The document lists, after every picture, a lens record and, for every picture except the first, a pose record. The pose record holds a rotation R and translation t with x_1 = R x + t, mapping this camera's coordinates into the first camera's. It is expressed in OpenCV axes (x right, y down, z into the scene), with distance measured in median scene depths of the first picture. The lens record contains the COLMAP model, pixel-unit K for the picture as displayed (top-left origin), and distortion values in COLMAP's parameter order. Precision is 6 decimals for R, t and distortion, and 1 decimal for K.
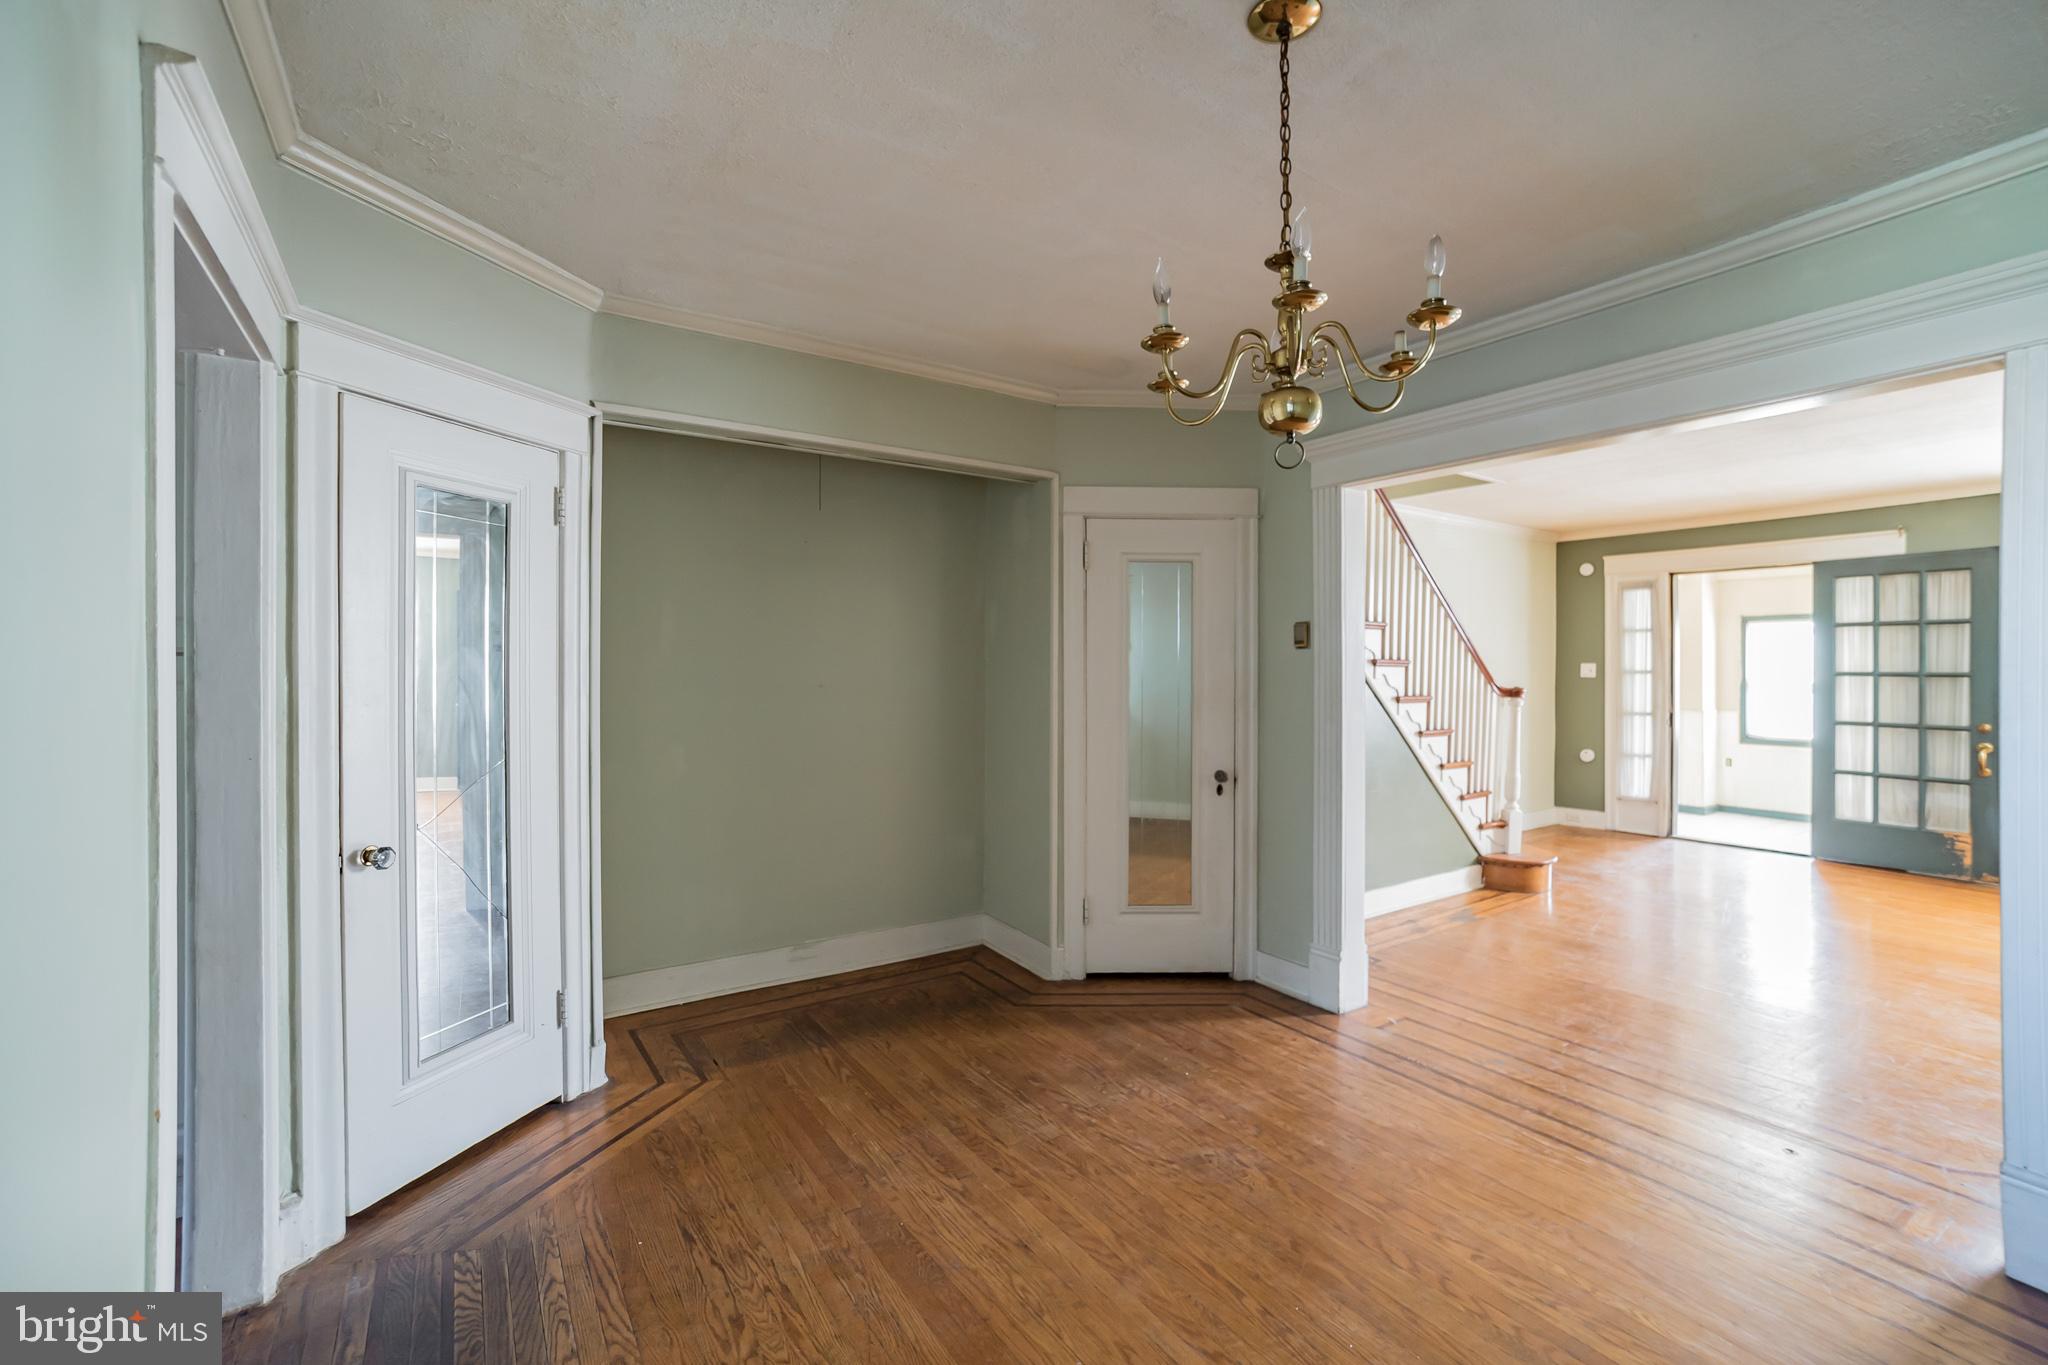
lens RADIAL K [[880.2, 0, 1024.0], [0, 880.2, 682.5], [0, 0, 1]] dist [-0.052295, 0.028161]
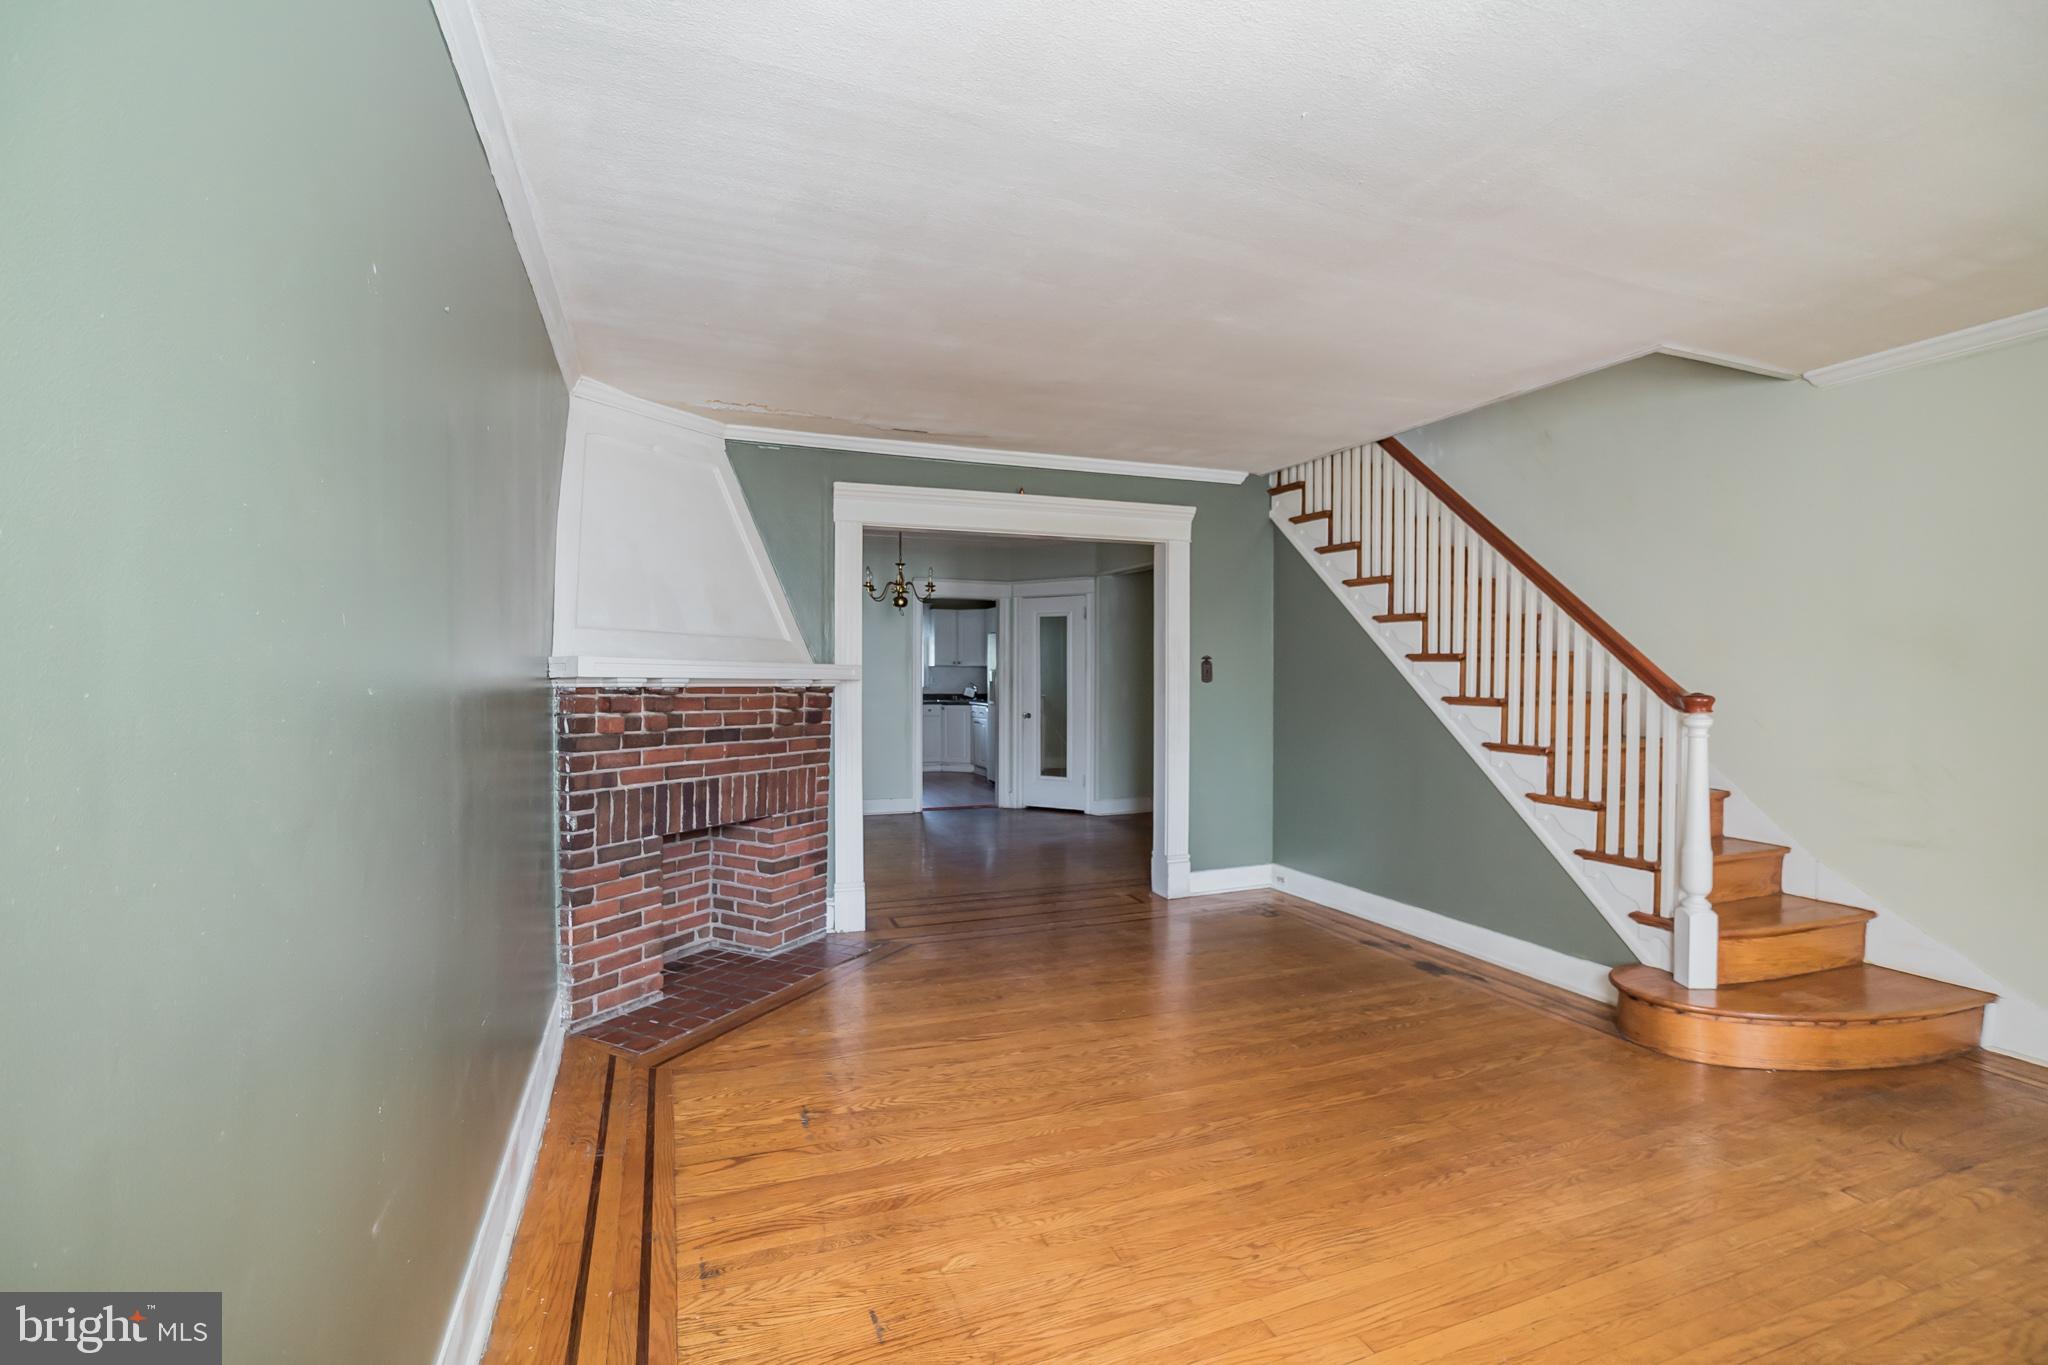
lens RADIAL K [[887.8, 0, 1015.7], [0, 887.8, 673.1], [0, 0, 1]] dist [-0.051197, 0.029658]
pose [[-0.208009, 0.003436, -0.978121, 1.785288], [-0.014733, 0.999869, 0.006645, -0.008835], [0.978016, 0.015793, -0.207931, 1.001239]]
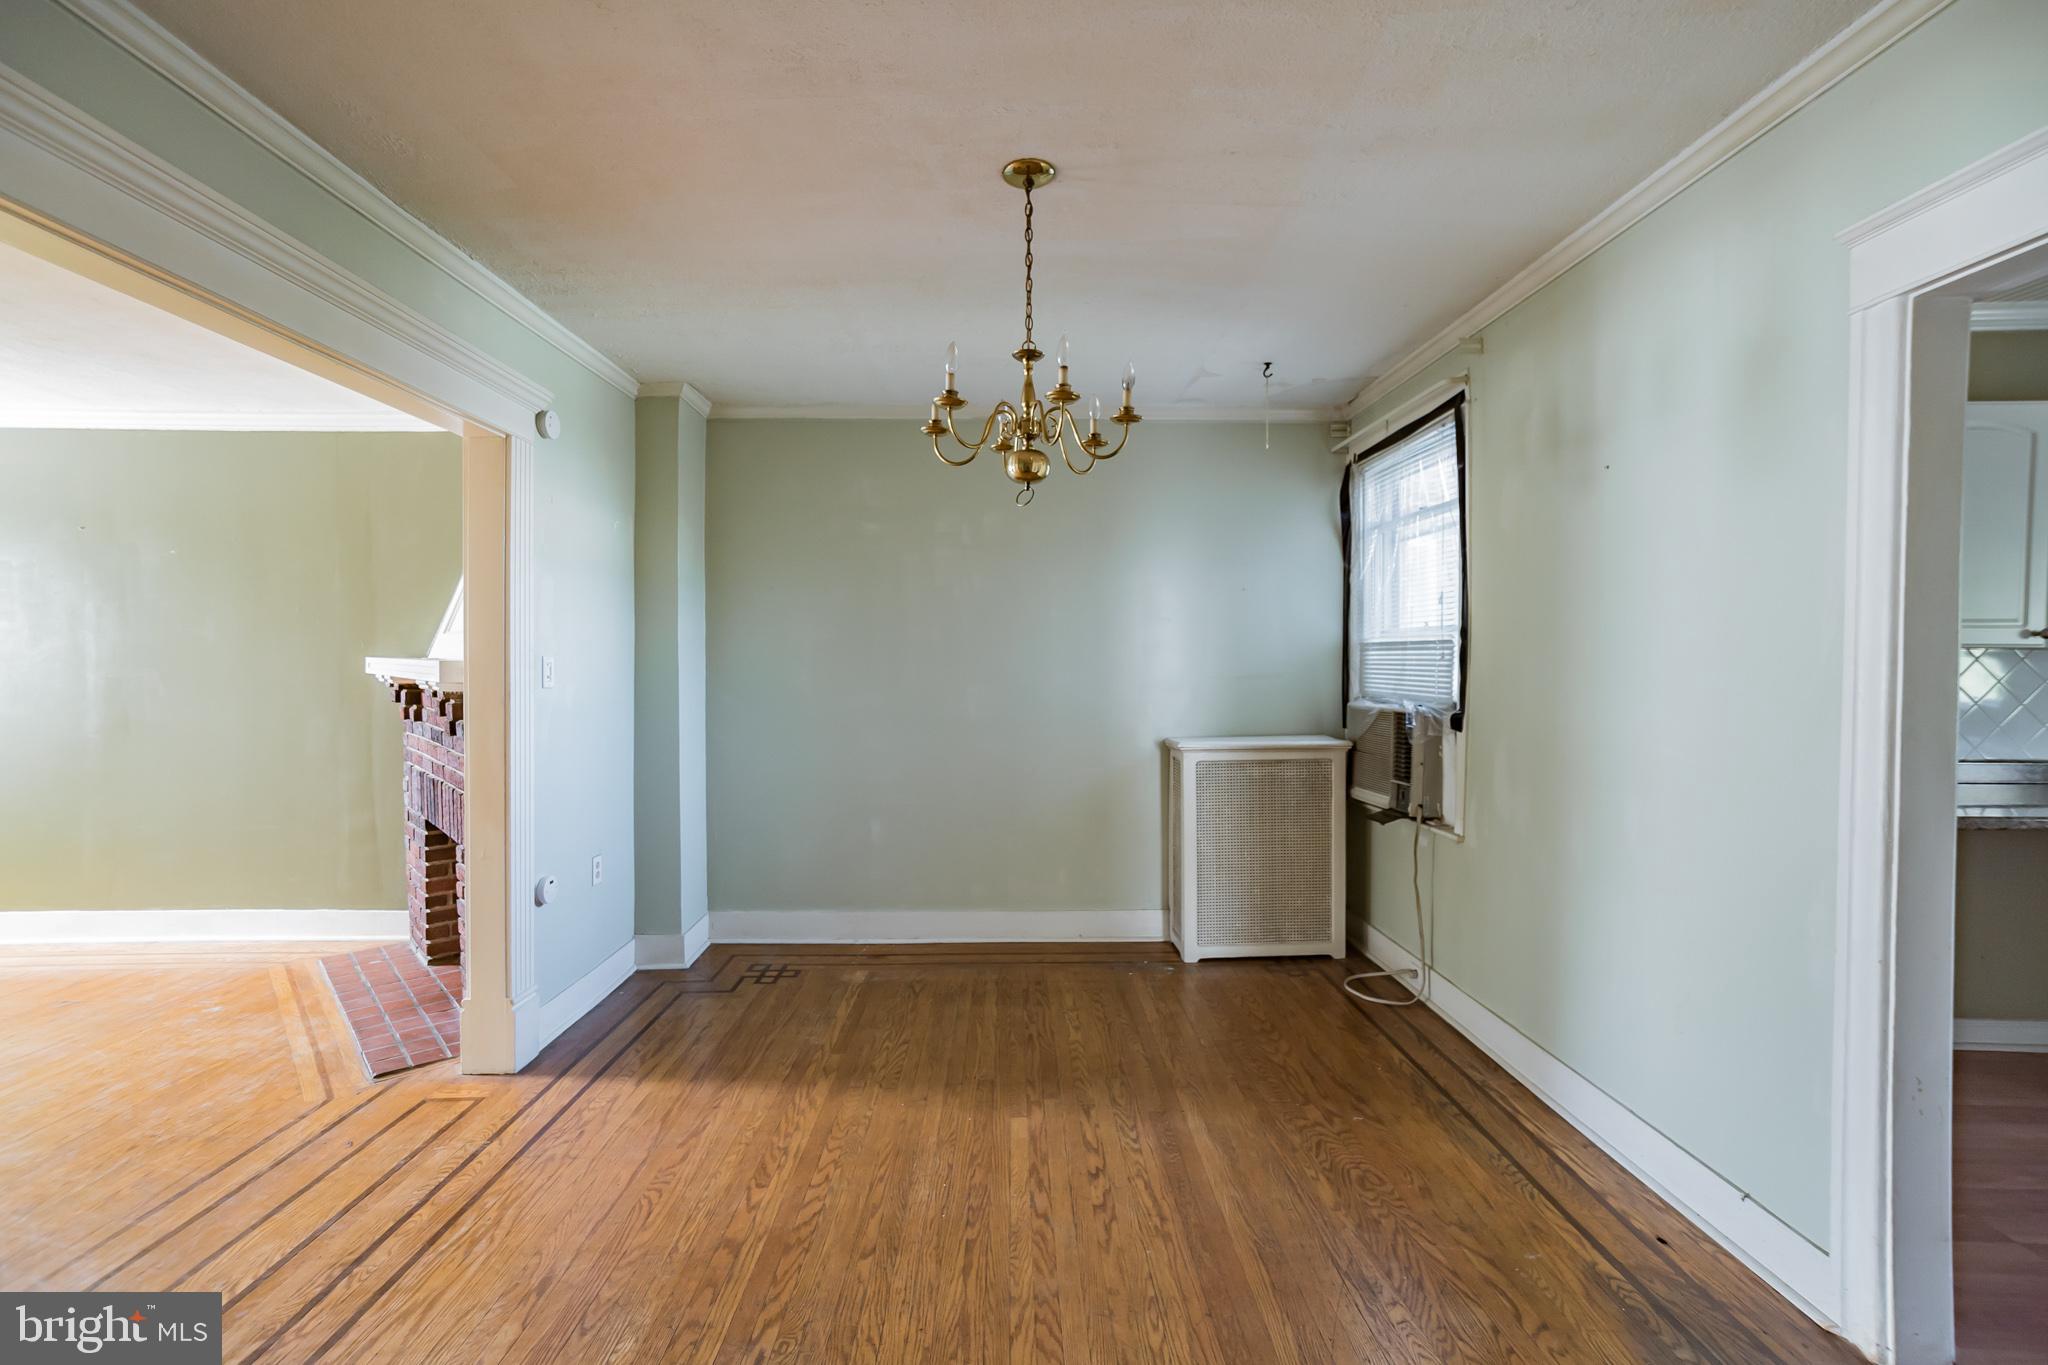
lens RADIAL K [[887.8, 0, 1015.7], [0, 887.8, 673.1], [0, 0, 1]] dist [-0.051197, 0.029658]
pose [[-0.837544, -0.007702, 0.546315, -0.191192], [0.007591, 0.999640, 0.025732, -0.009465], [-0.546317, 0.025699, -0.837184, 0.933675]]
